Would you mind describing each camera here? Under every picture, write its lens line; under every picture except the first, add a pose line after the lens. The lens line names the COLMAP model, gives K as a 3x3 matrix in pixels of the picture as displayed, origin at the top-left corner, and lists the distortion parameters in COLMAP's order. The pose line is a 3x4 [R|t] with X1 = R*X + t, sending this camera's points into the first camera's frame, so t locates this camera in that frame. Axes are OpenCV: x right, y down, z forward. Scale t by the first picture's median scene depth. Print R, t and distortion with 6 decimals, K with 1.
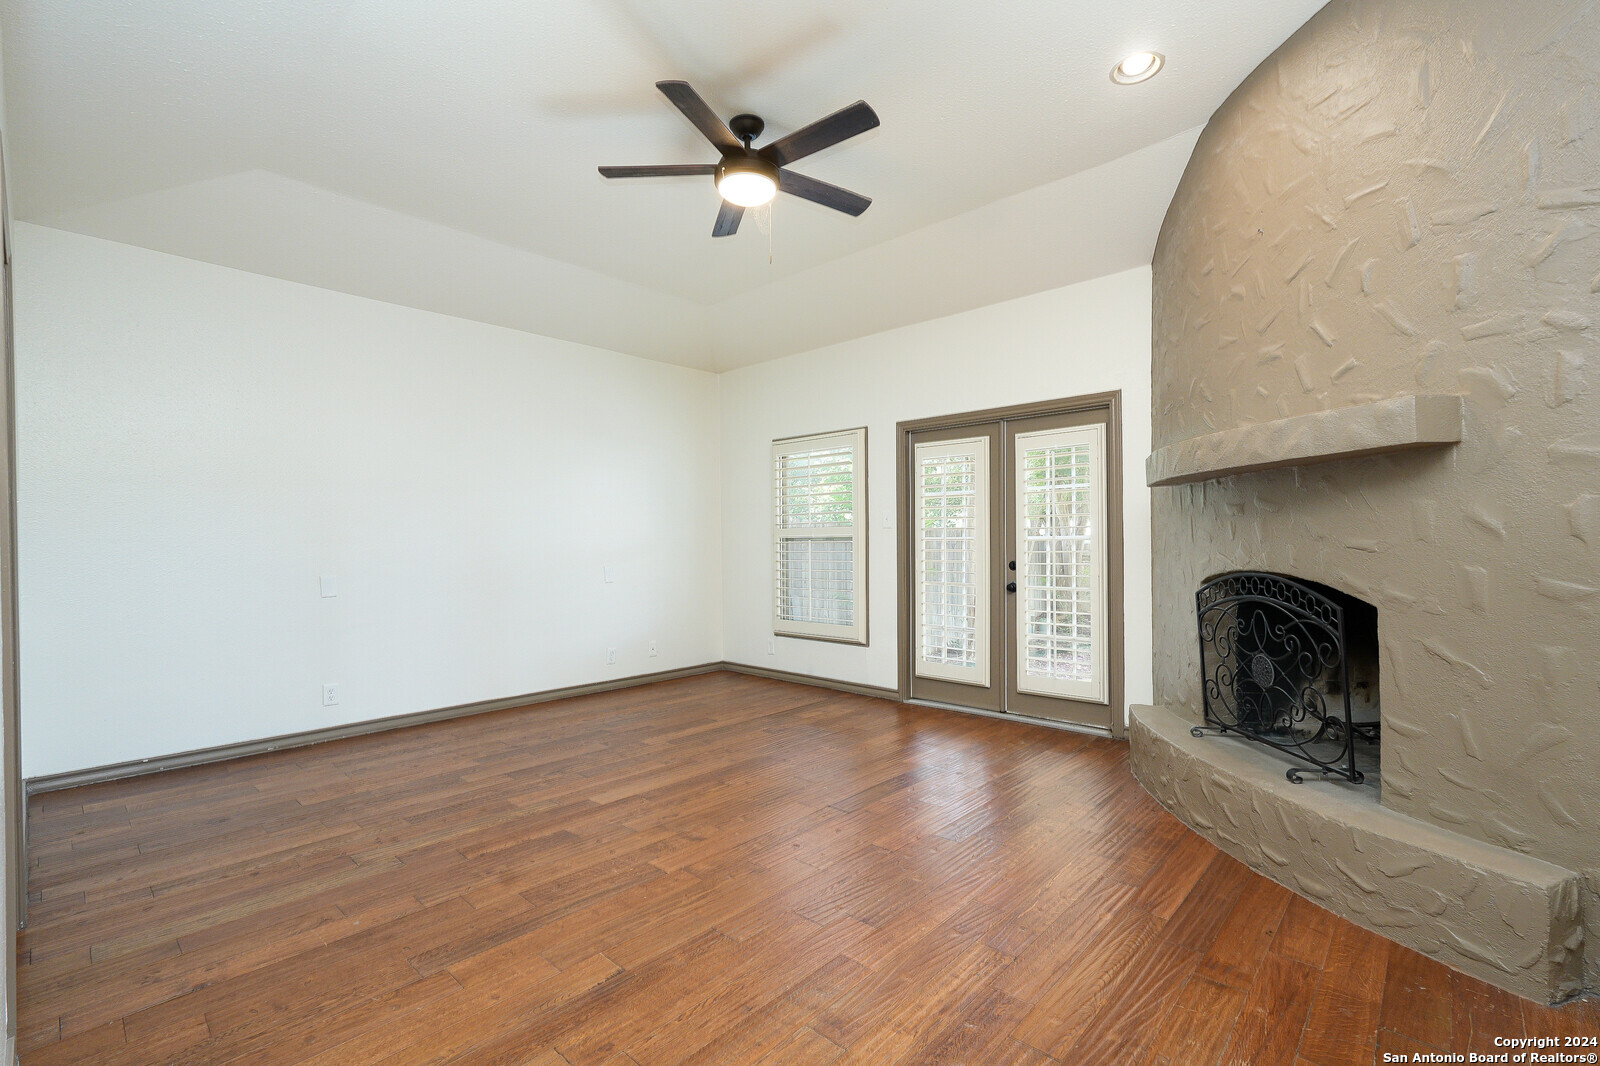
lens RADIAL K [[712.3, 0, 800.0], [0, 712.3, 533.0], [0, 0, 1]] dist [-0.002382, 0.000506]
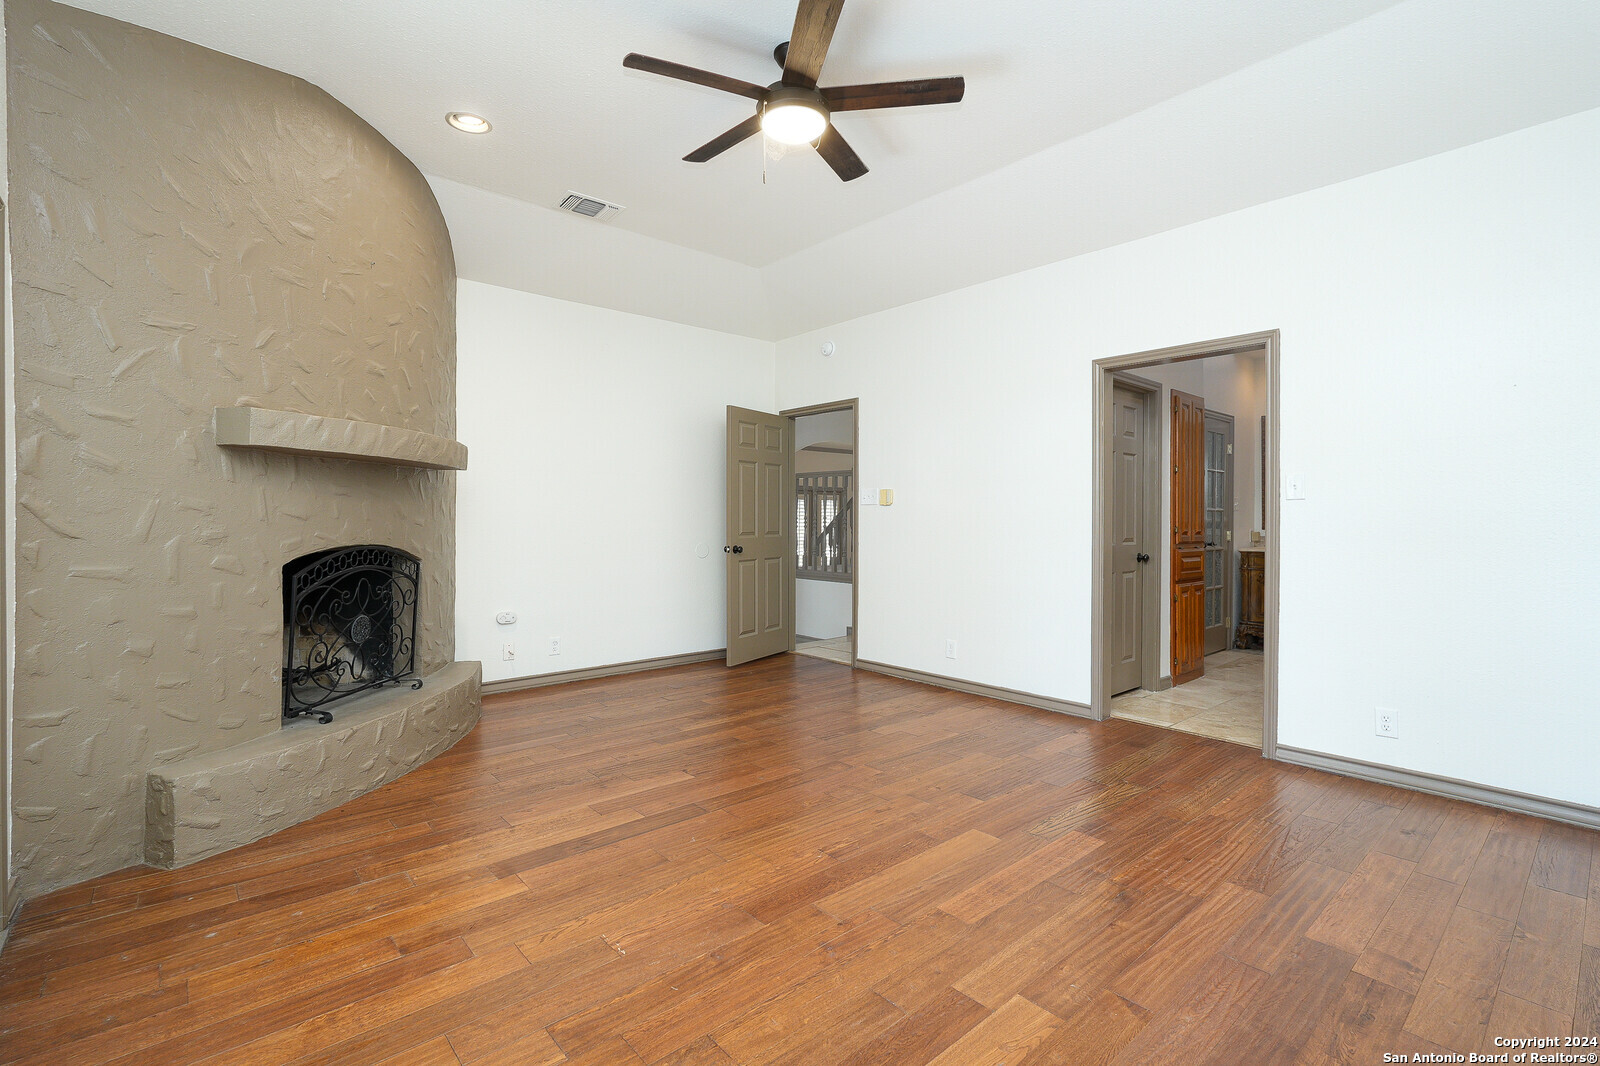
lens RADIAL K [[727.4, 0, 799.3], [0, 727.4, 521.2], [0, 0, 1]] dist [-0.003798, 0.000618]
pose [[-0.993949, 0.008304, 0.109529, -0.177391], [0.006500, 0.999837, -0.016816, 0.037556], [-0.109651, -0.016002, -0.993841, 1.921397]]
